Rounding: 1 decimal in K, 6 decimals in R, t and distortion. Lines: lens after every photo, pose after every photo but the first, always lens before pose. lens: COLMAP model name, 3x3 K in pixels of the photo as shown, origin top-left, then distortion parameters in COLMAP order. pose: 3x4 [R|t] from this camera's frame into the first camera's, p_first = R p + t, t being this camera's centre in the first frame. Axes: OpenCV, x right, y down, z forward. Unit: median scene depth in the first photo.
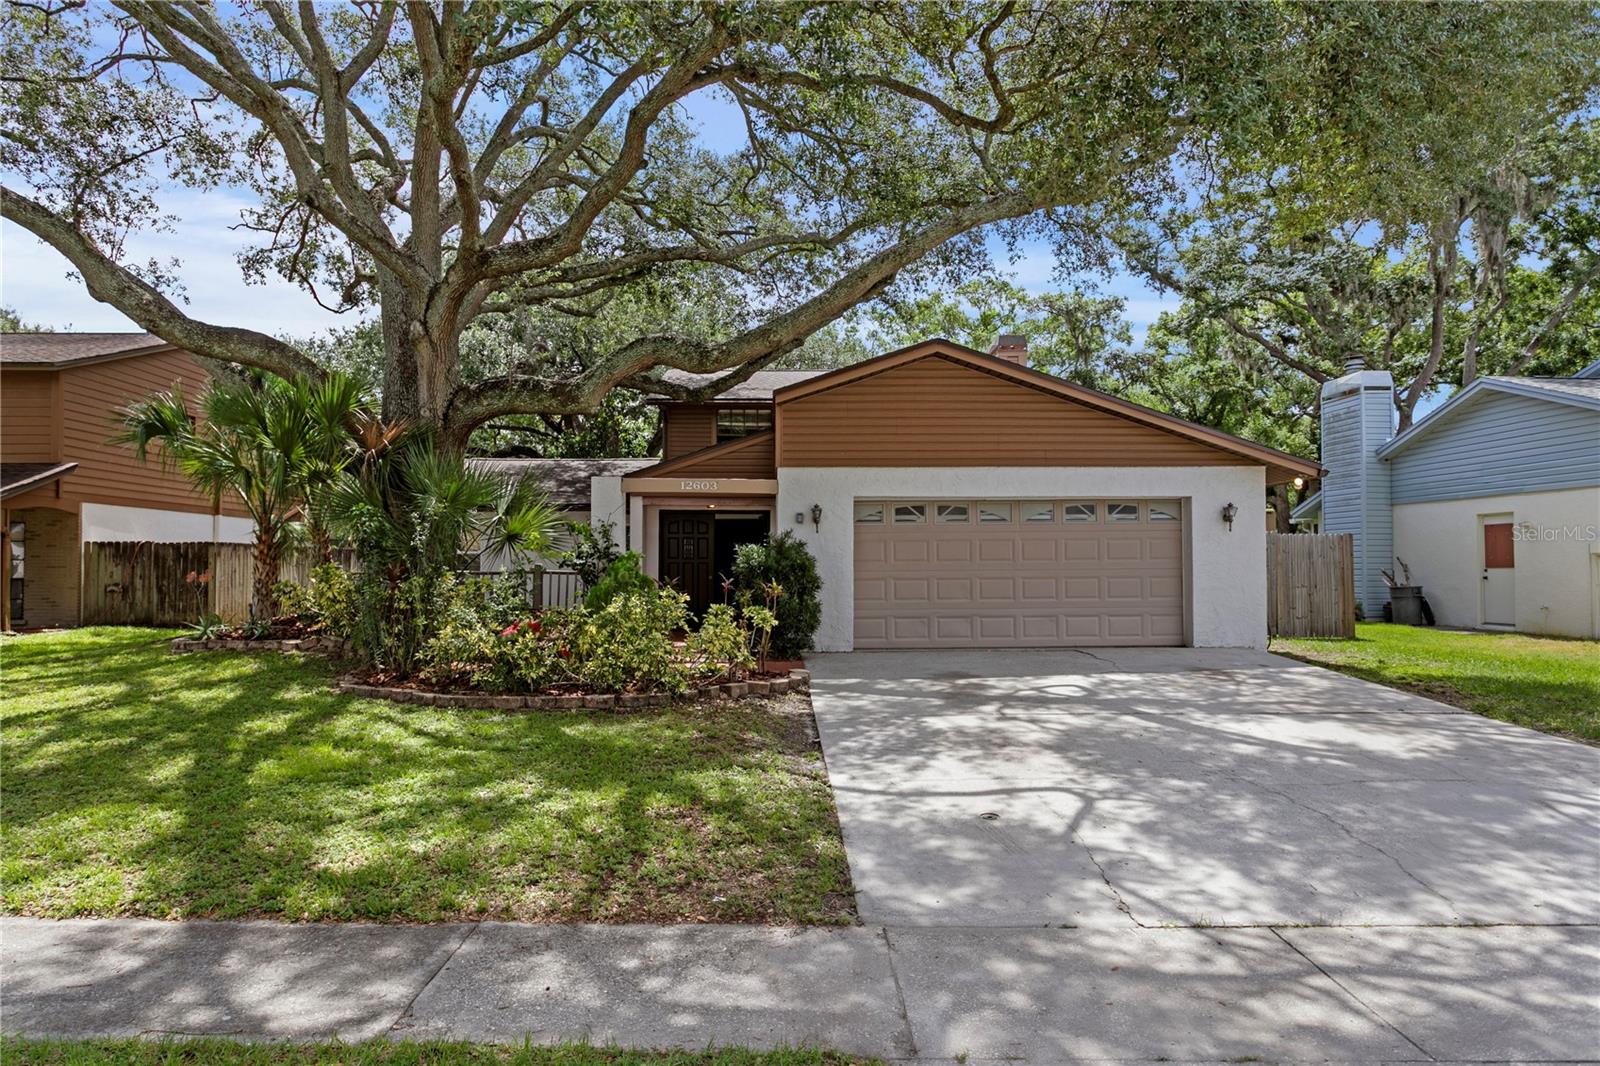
lens RADIAL K [[1020.7, 0, 796.9], [0, 1020.7, 523.5], [0, 0, 1]] dist [0.005039, 0.003022]
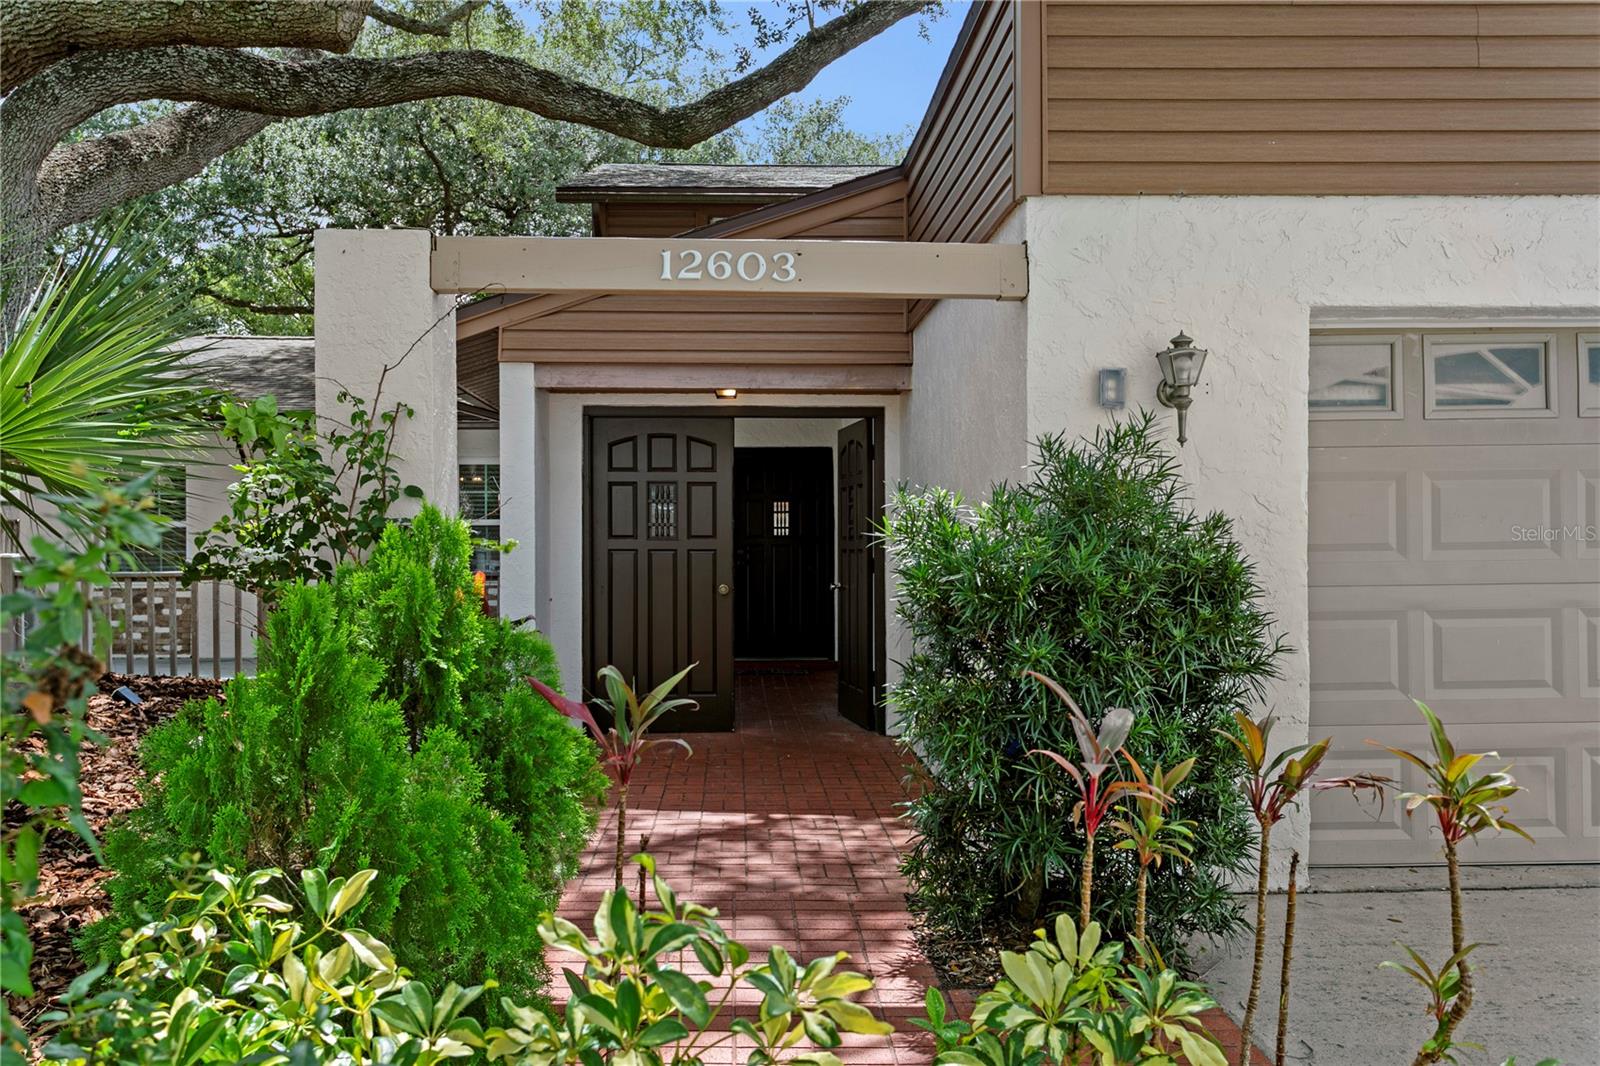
lens RADIAL K [[1283.0, 0, 793.4], [0, 1283.0, 525.1], [0, 0, 1]] dist [0.009606, 0.001493]
pose [[0.999798, -0.003398, 0.019831, -0.083834], [0.002817, 0.999567, 0.029280, 0.019673], [-0.019922, -0.029218, 0.999375, 0.654188]]
